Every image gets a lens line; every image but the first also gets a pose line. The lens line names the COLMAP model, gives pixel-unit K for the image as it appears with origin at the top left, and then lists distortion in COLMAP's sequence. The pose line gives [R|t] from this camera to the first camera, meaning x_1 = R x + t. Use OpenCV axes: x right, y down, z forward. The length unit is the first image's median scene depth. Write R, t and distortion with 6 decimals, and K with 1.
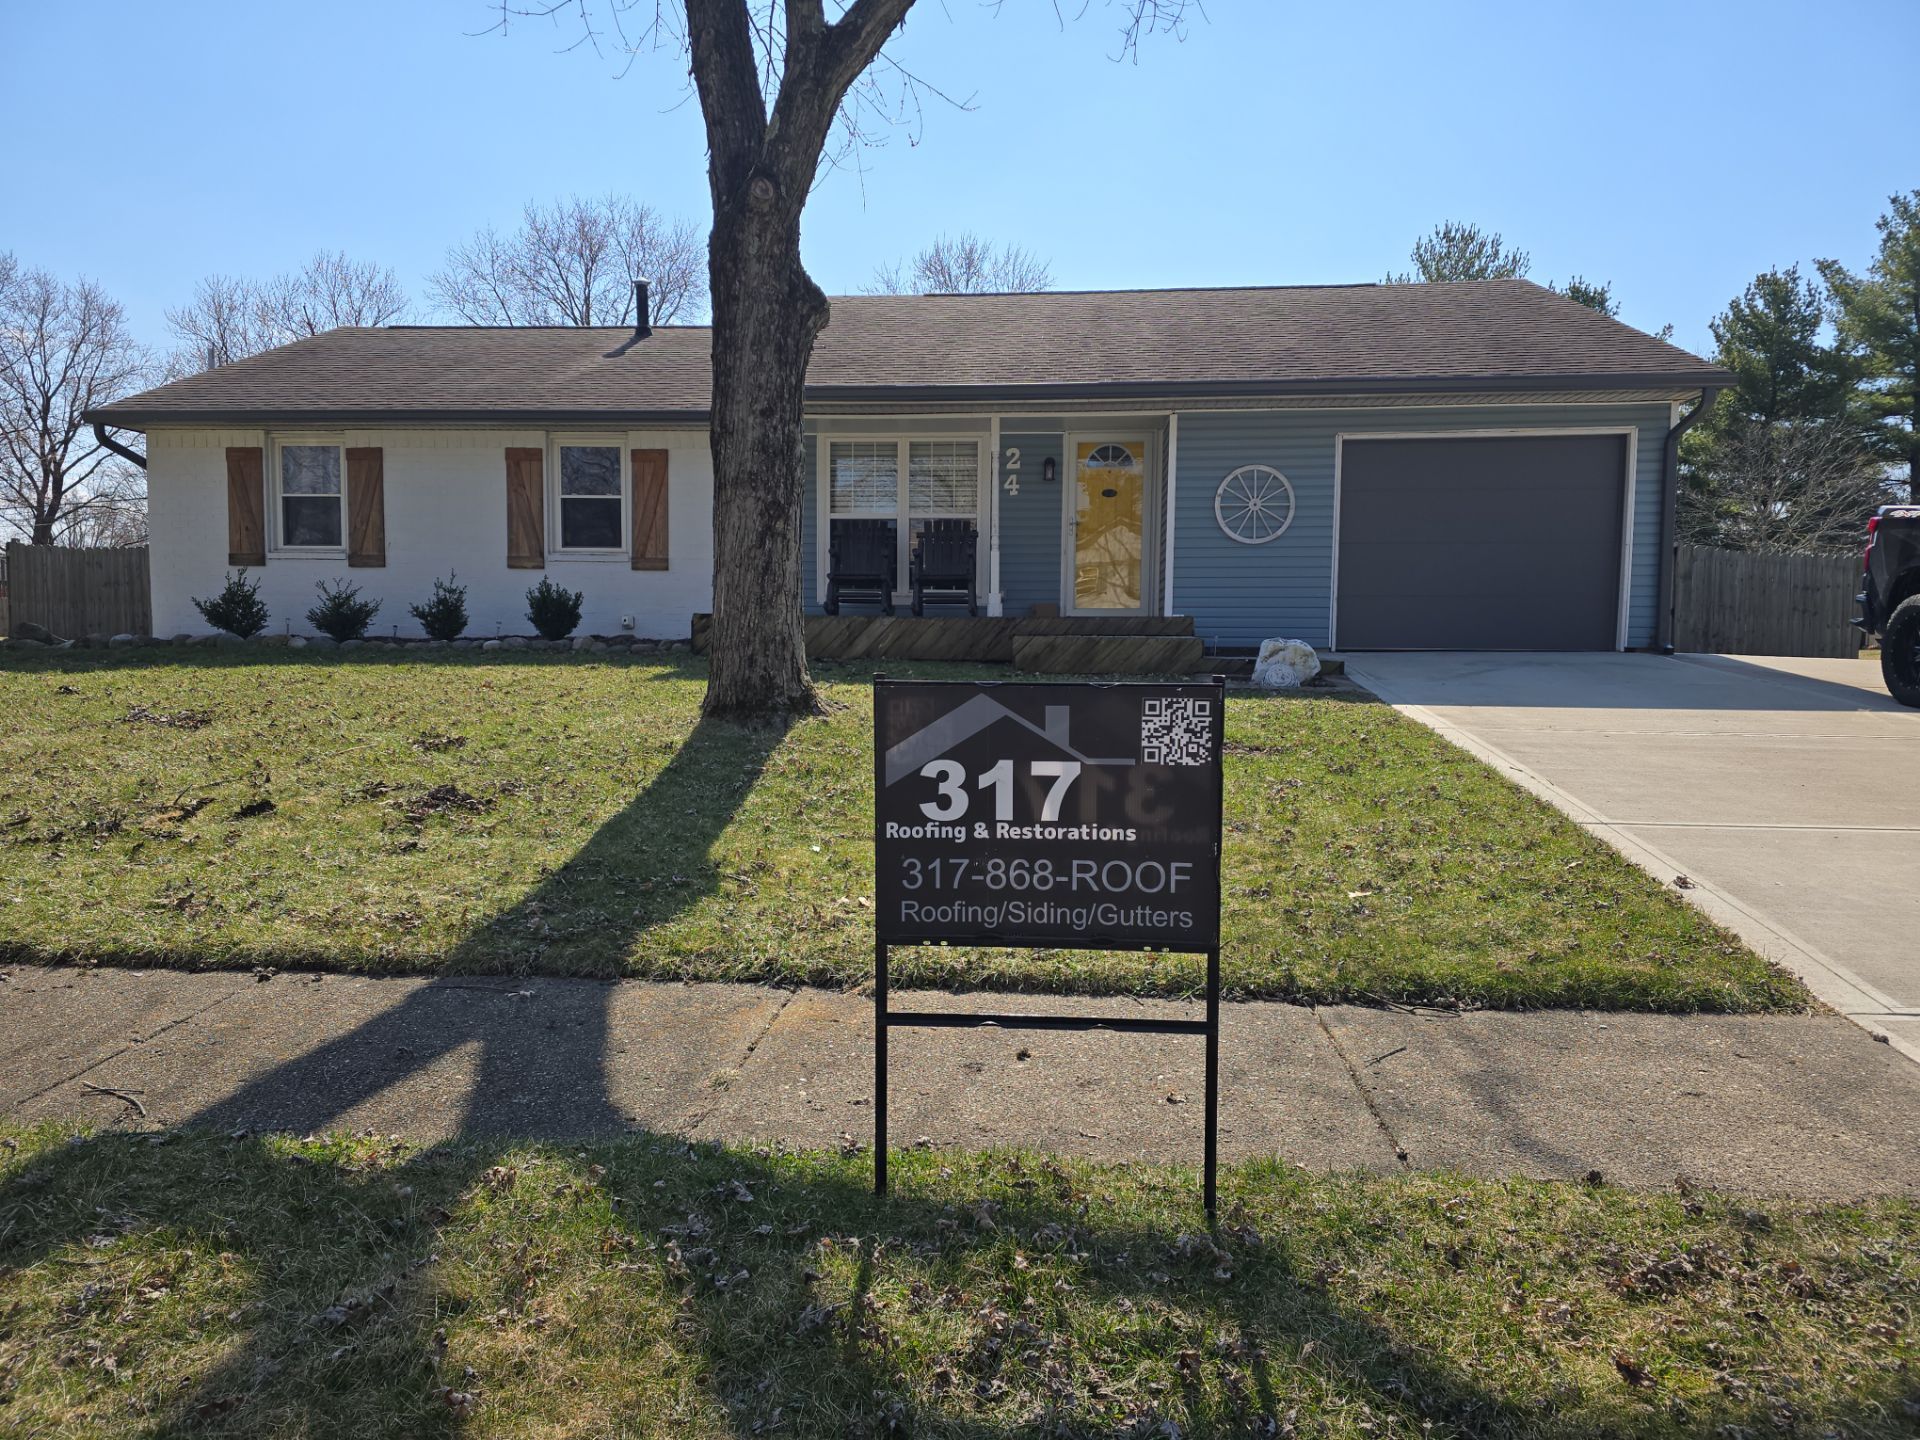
lens RADIAL K [[1279.0, 0, 959.7], [0, 1279.0, 739.2], [0, 0, 1]] dist [0.064172, -0.052598]
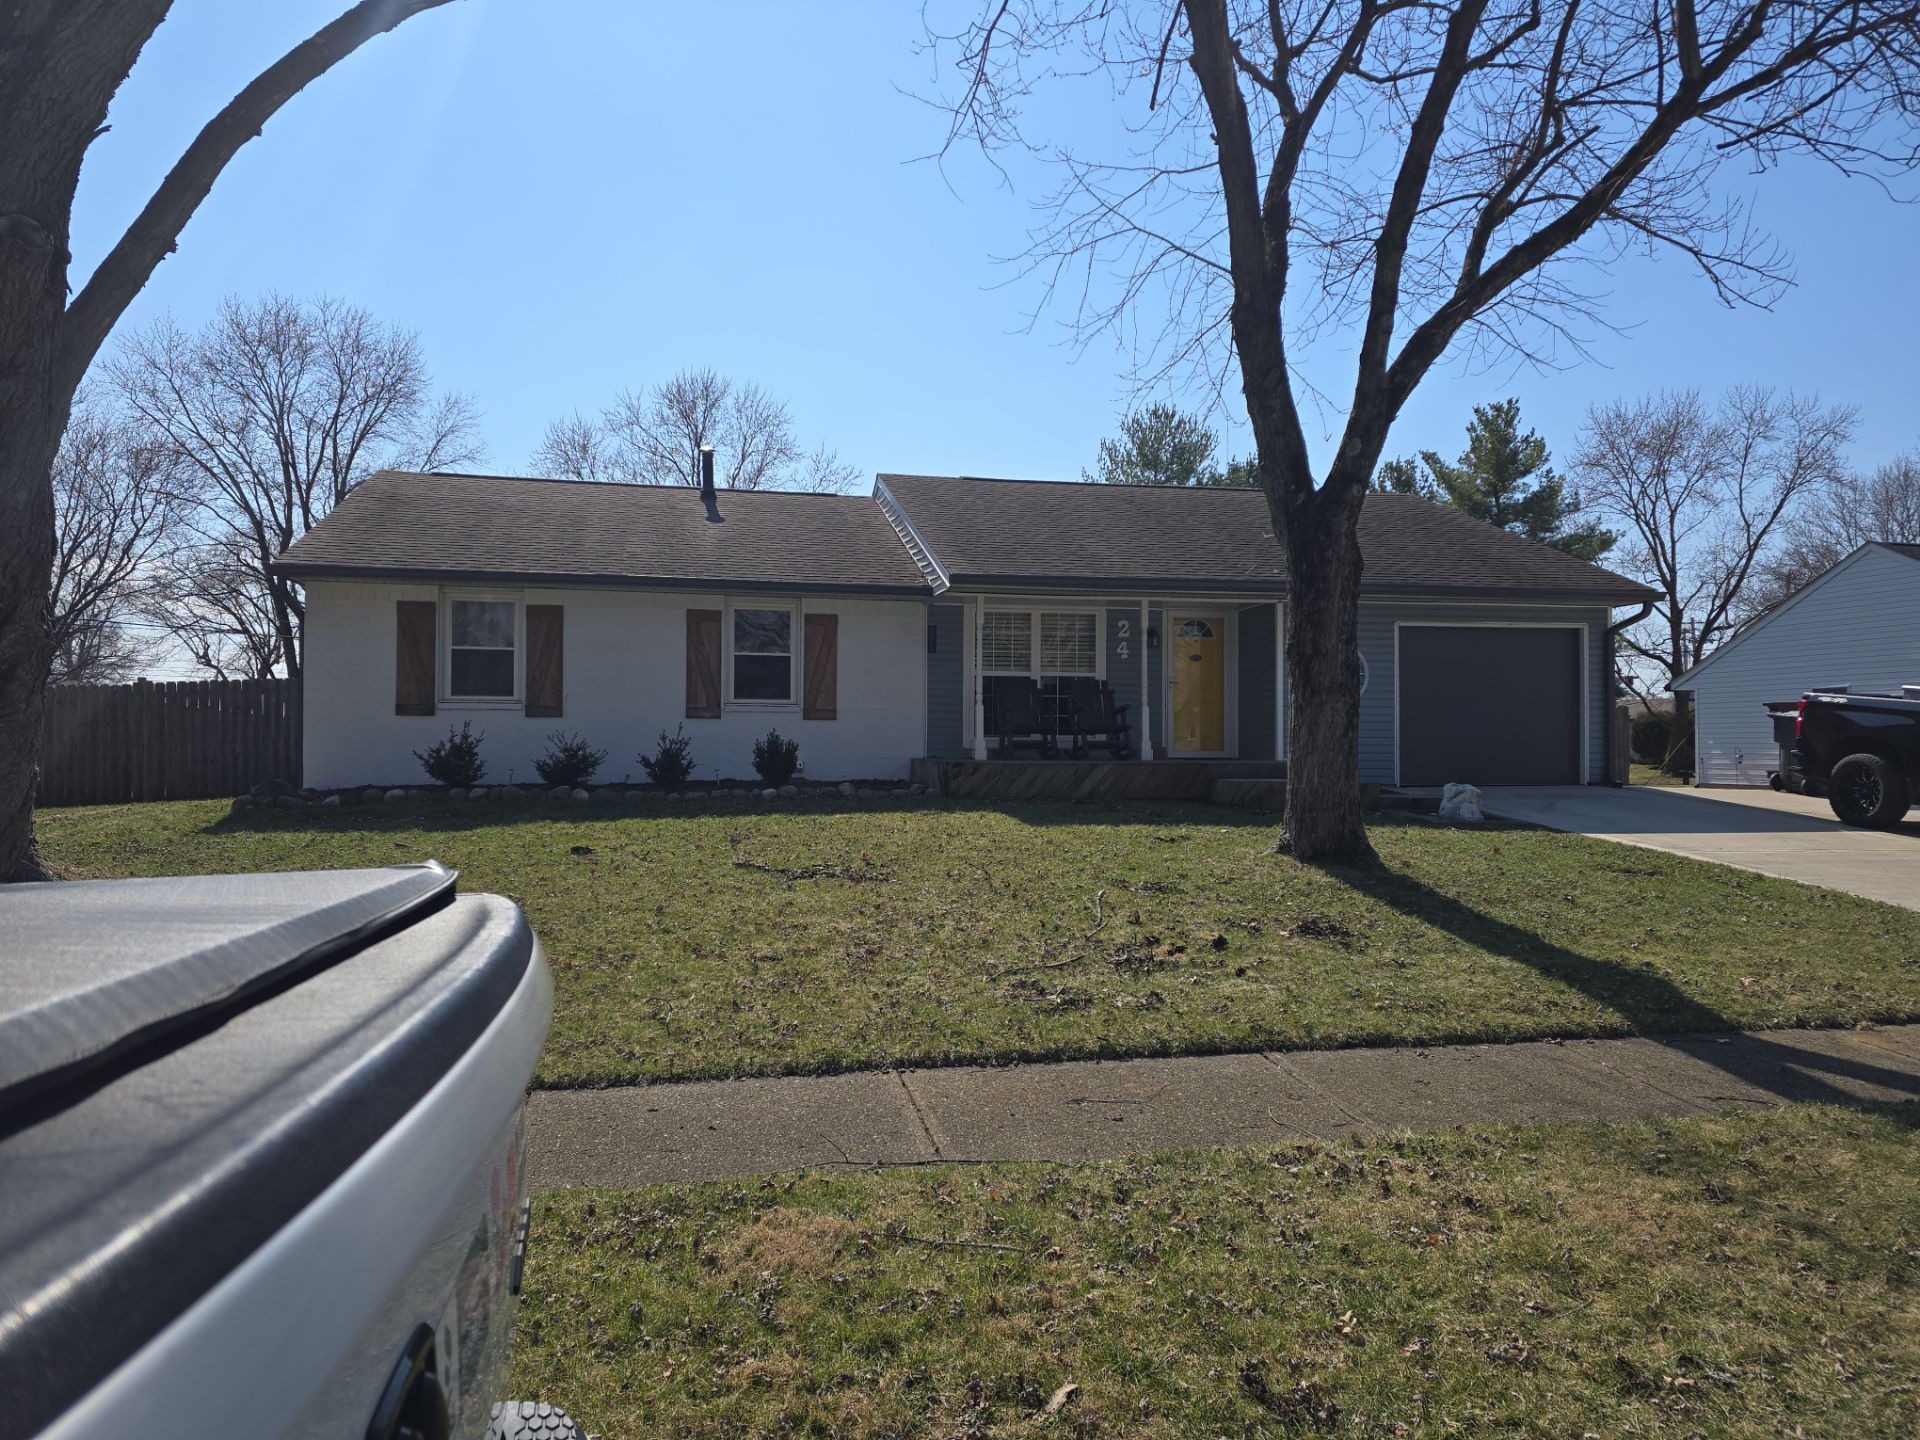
lens RADIAL K [[1285.8, 0, 960.0], [0, 1285.8, 720.0], [0, 0, 1]] dist [0.105837, -0.113578]
pose [[0.953551, -0.000065, 0.301231, -0.459575], [0.029678, 0.995155, -0.093733, -0.022121], [-0.299766, 0.098319, 0.948933, -0.101720]]
